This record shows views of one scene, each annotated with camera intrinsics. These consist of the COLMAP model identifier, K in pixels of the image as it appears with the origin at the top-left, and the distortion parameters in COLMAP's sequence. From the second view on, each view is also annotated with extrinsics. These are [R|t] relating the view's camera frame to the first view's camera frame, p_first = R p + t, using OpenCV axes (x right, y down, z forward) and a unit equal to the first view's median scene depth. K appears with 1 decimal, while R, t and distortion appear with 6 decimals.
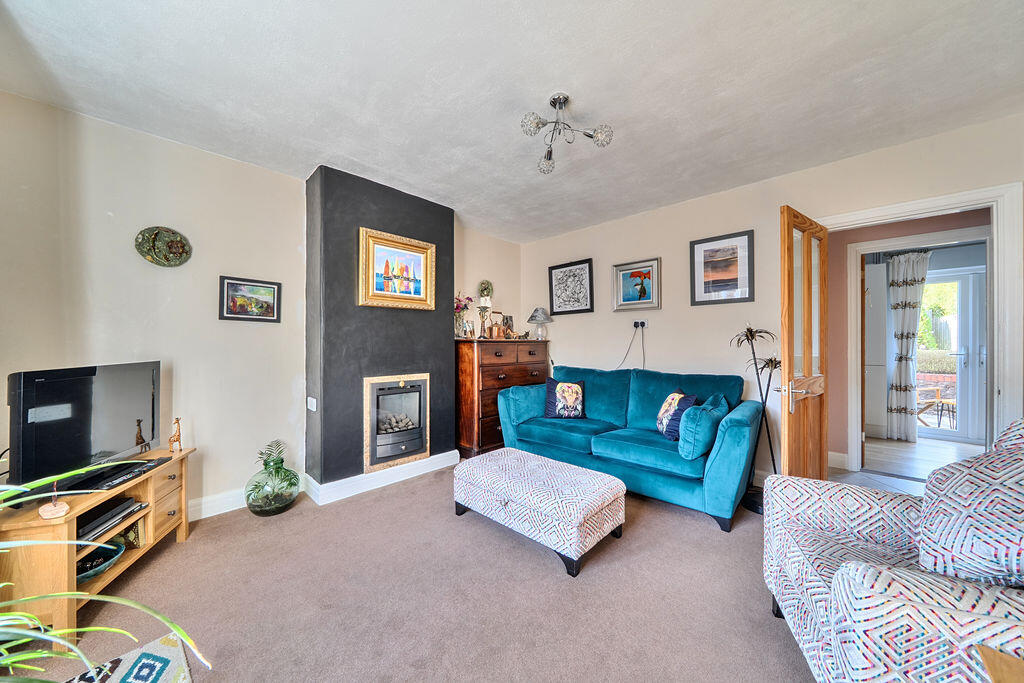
lens RADIAL K [[351.5, 0, 504.3], [0, 351.5, 342.8], [0, 0, 1]] dist [-0.000733, -0.000007]
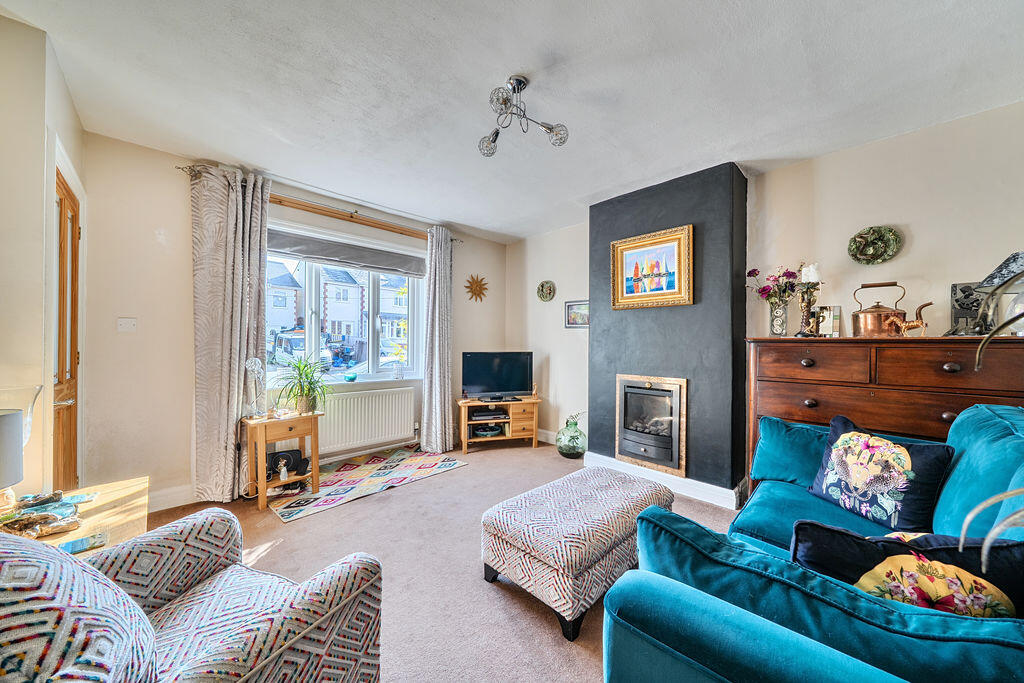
lens RADIAL K [[351.5, 0, 504.2], [0, 351.5, 340.6], [0, 0, 1]] dist [-0.000733, -0.000007]
pose [[-0.022868, -0.006819, -0.999715, 0.657860], [-0.003506, 0.999971, -0.006740, 0.001948], [0.999732, 0.003350, -0.022891, 0.596863]]
